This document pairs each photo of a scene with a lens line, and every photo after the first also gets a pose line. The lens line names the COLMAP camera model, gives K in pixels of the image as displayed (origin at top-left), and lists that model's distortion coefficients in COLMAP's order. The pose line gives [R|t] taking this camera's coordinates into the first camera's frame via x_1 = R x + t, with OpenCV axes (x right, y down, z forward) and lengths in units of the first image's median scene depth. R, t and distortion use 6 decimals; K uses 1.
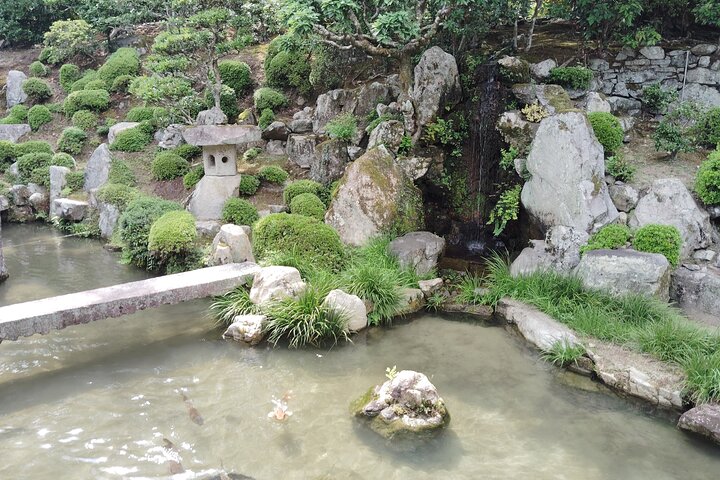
lens RADIAL K [[572.8, 0, 359.8], [0, 572.8, 221.9], [0, 0, 1]] dist [0.089627, -0.165939]
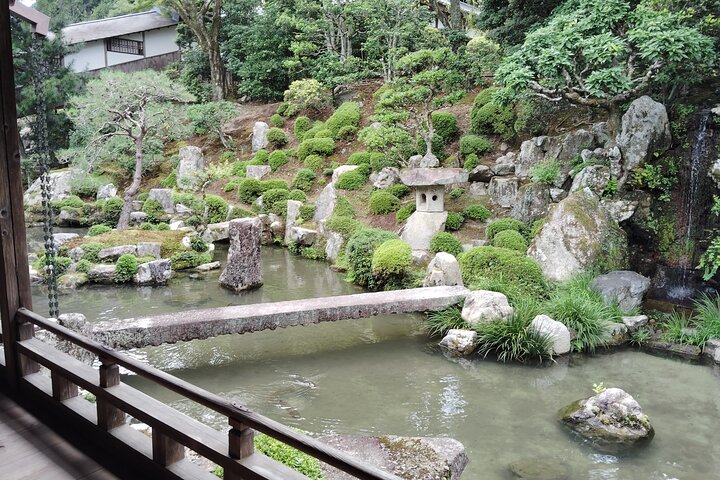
lens RADIAL K [[572.8, 0, 359.8], [0, 572.8, 221.9], [0, 0, 1]] dist [0.089627, -0.165939]
pose [[0.952492, 0.043236, -0.301479, -0.035060], [-0.065946, 0.995667, -0.065557, 0.026202], [0.297338, 0.082324, 0.951216, -0.135638]]
